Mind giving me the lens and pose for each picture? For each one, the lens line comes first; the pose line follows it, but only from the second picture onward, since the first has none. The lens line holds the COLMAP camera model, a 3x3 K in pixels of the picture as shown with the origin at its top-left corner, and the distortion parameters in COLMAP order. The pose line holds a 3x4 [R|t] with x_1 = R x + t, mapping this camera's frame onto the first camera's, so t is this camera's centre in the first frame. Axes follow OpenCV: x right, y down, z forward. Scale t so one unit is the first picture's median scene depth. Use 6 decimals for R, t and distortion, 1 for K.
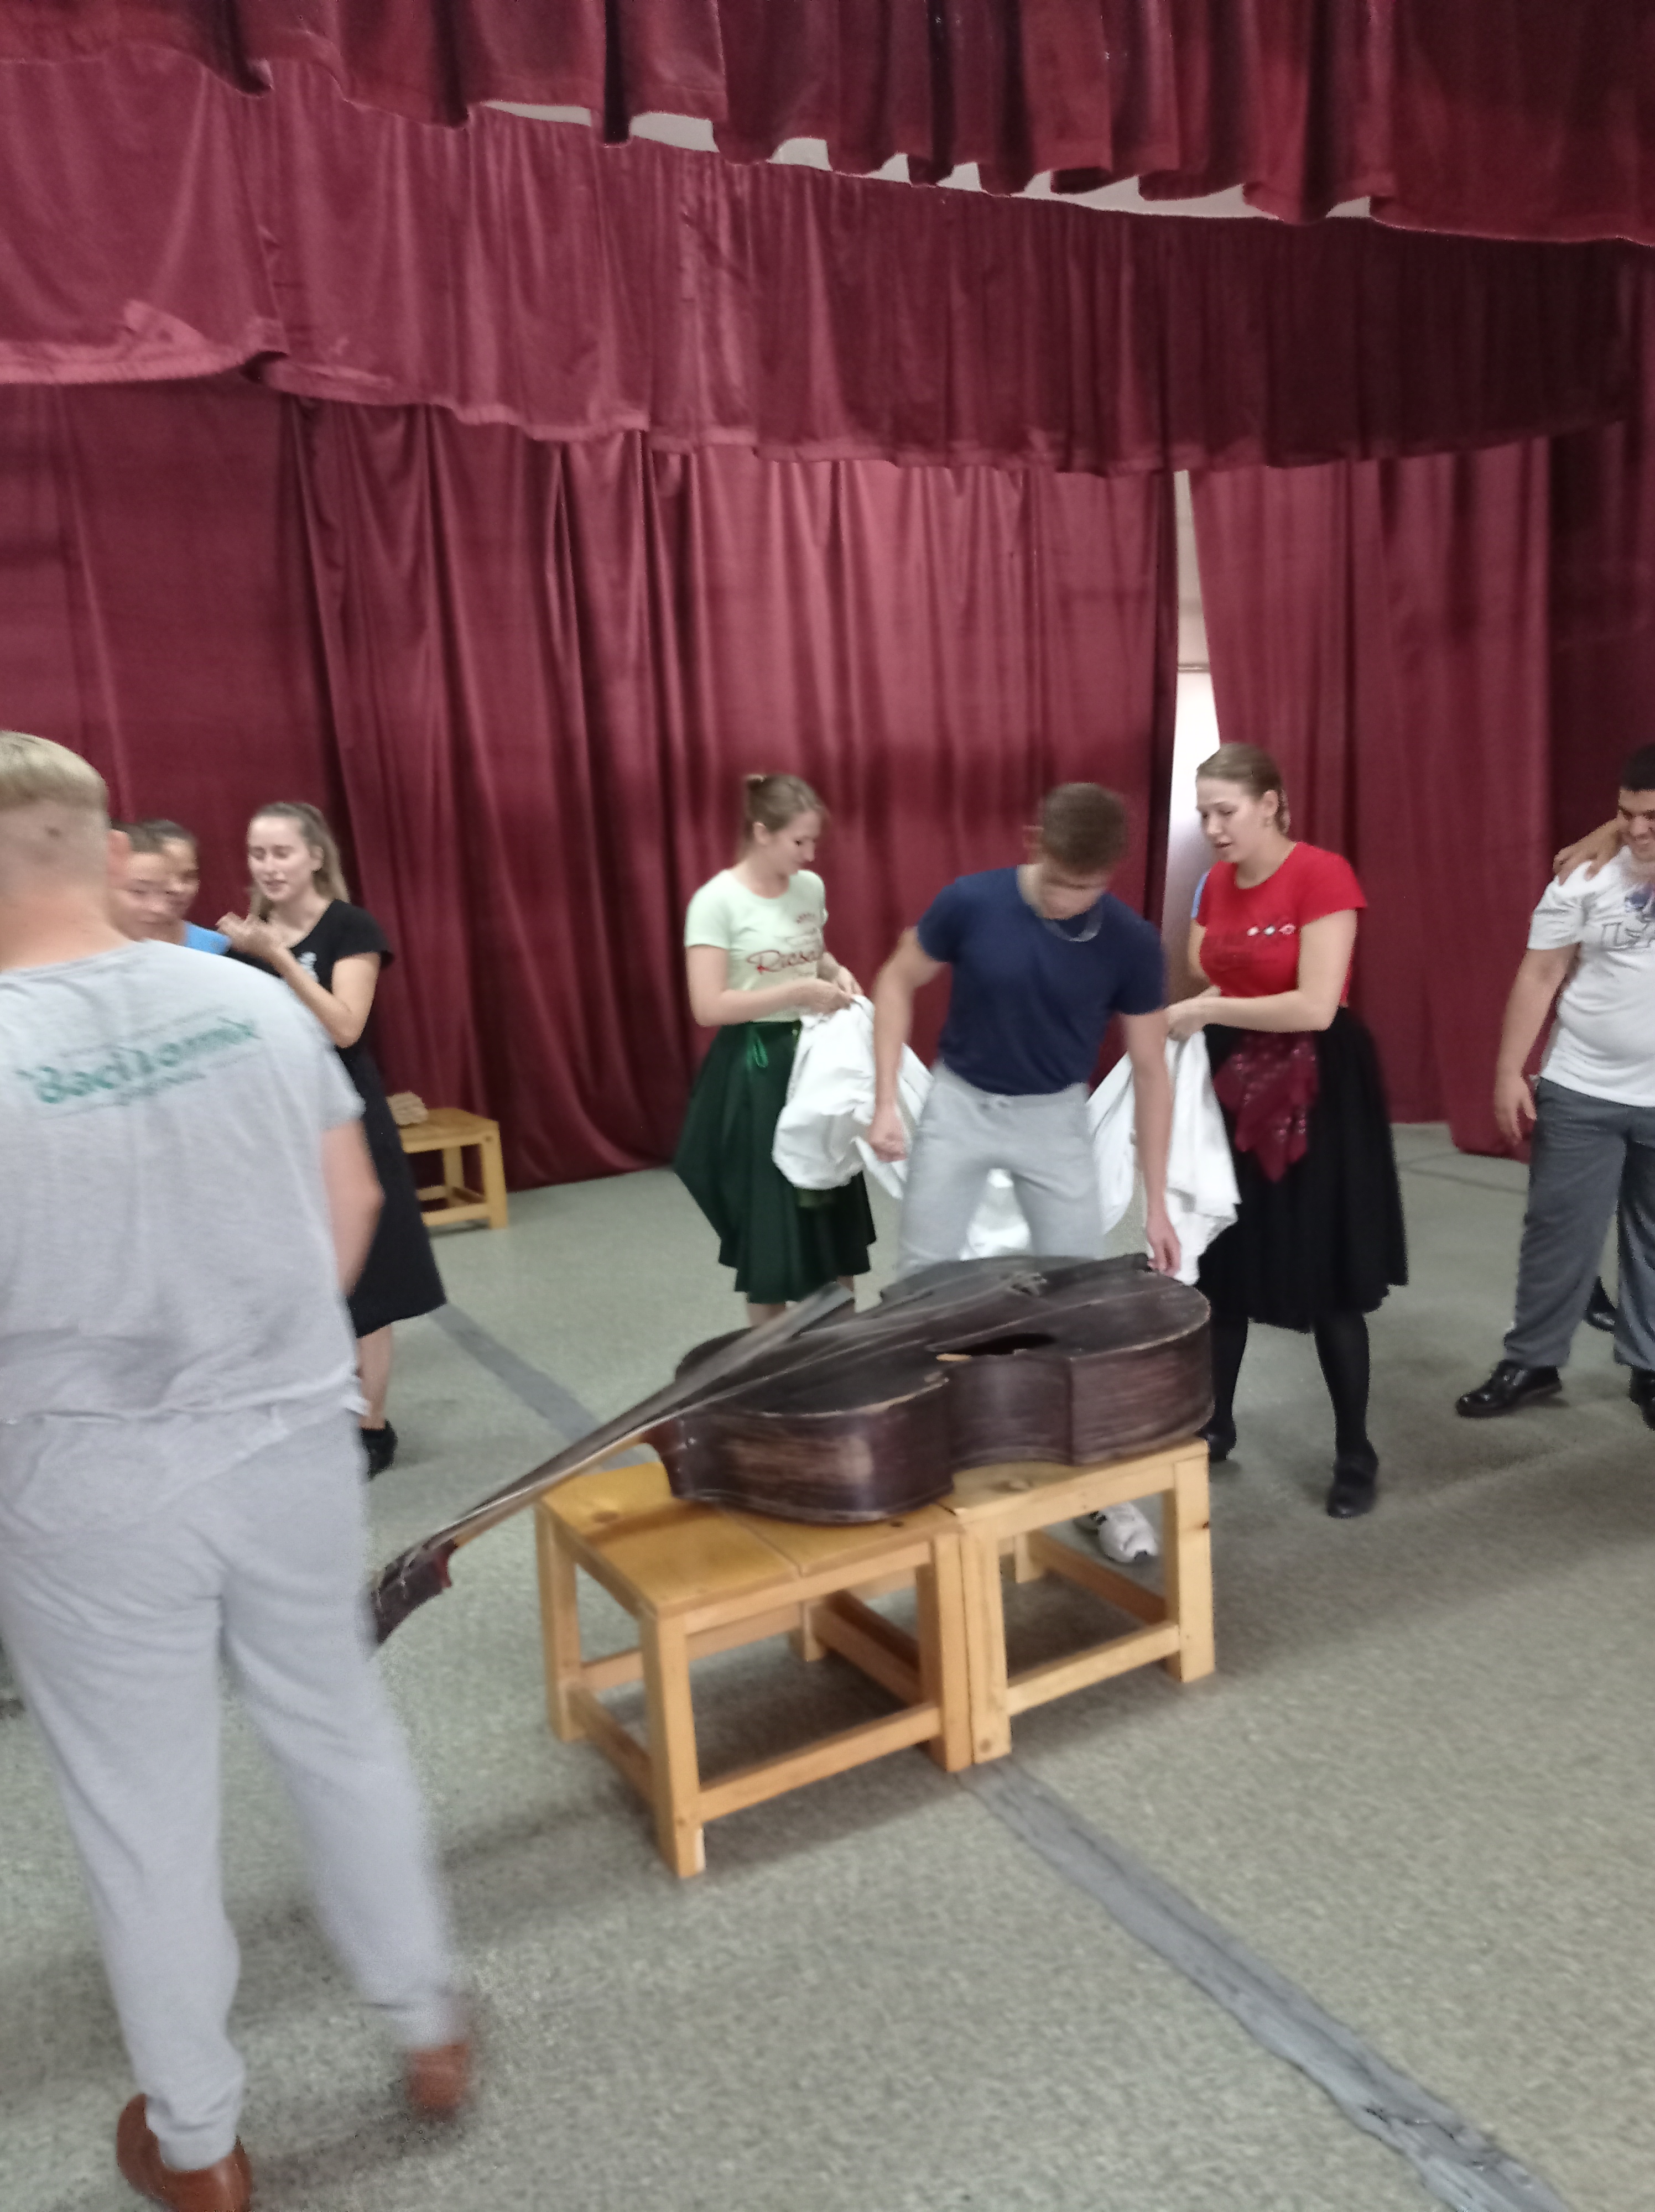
lens RADIAL K [[1648.0, 0, 832.6], [0, 1648.0, 1079.7], [0, 0, 1]] dist [0.030703, -0.025980]
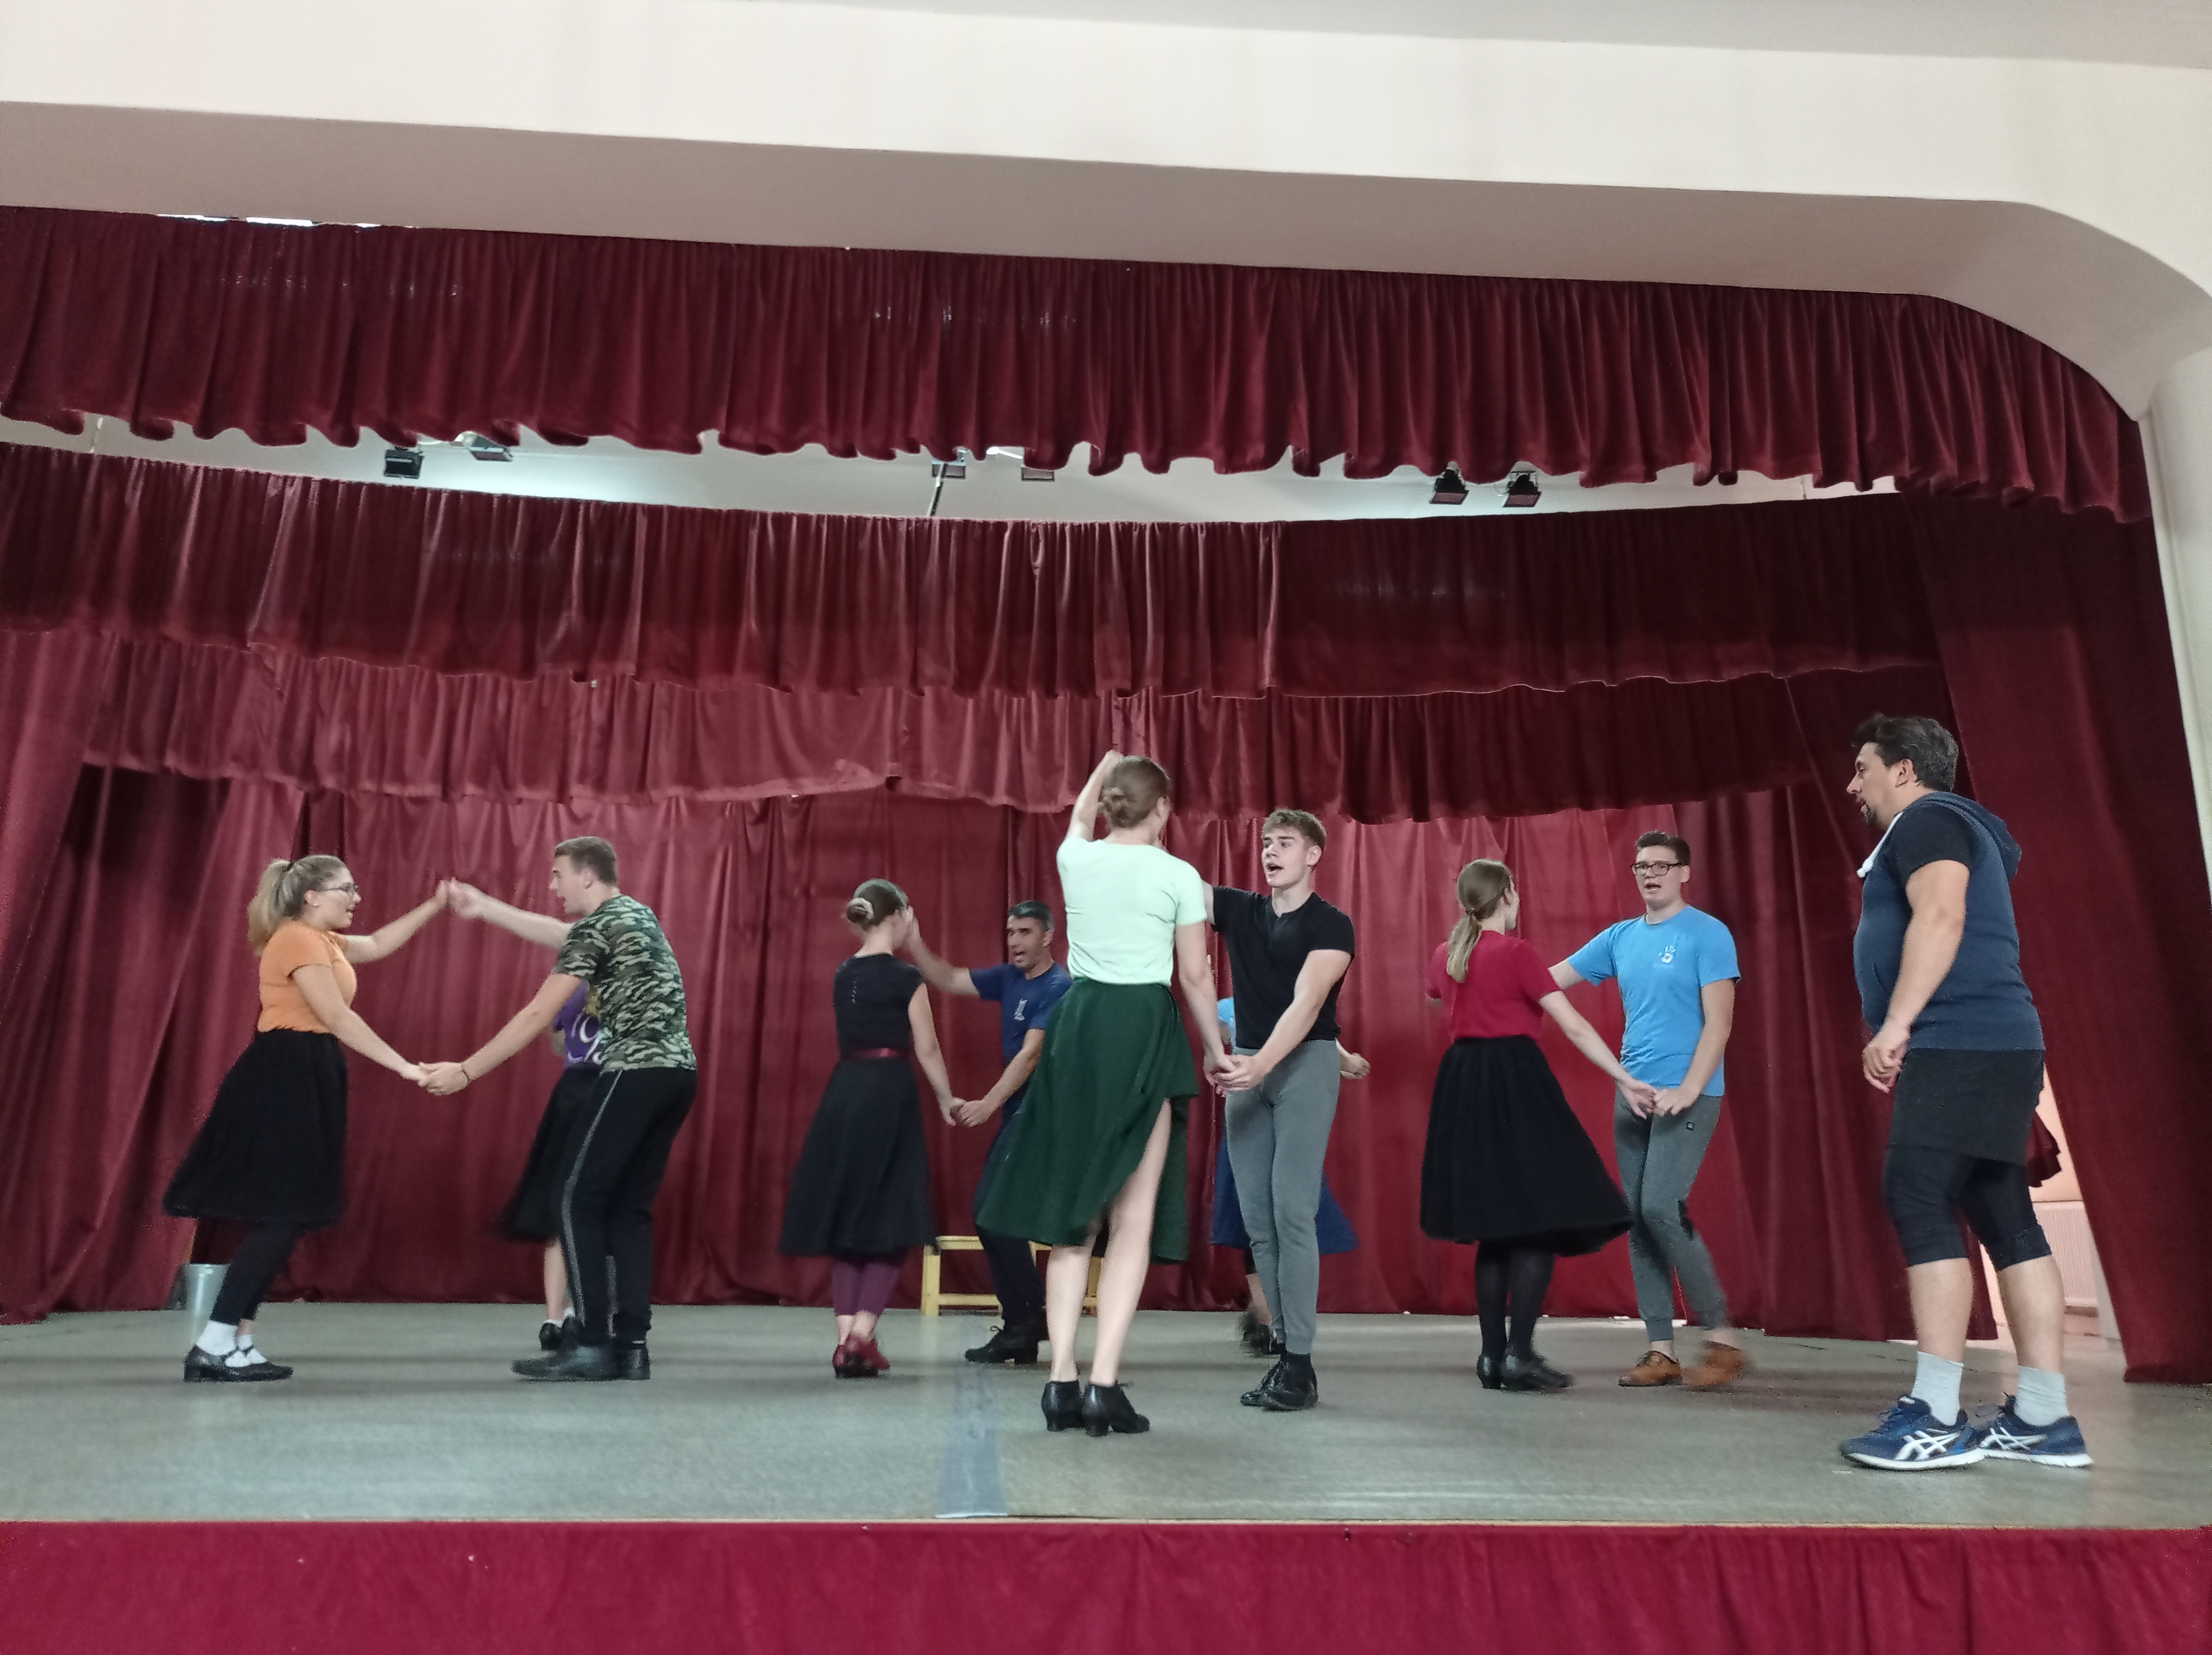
lens RADIAL K [[1629.3, 0, 1095.9], [0, 1629.3, 835.2], [0, 0, 1]] dist [0.062995, -0.081711]
pose [[0.905304, -0.032338, -0.423532, 0.618196], [-0.129772, 0.928367, -0.348272, 0.264546], [0.404456, 0.370255, 0.836258, -0.504580]]
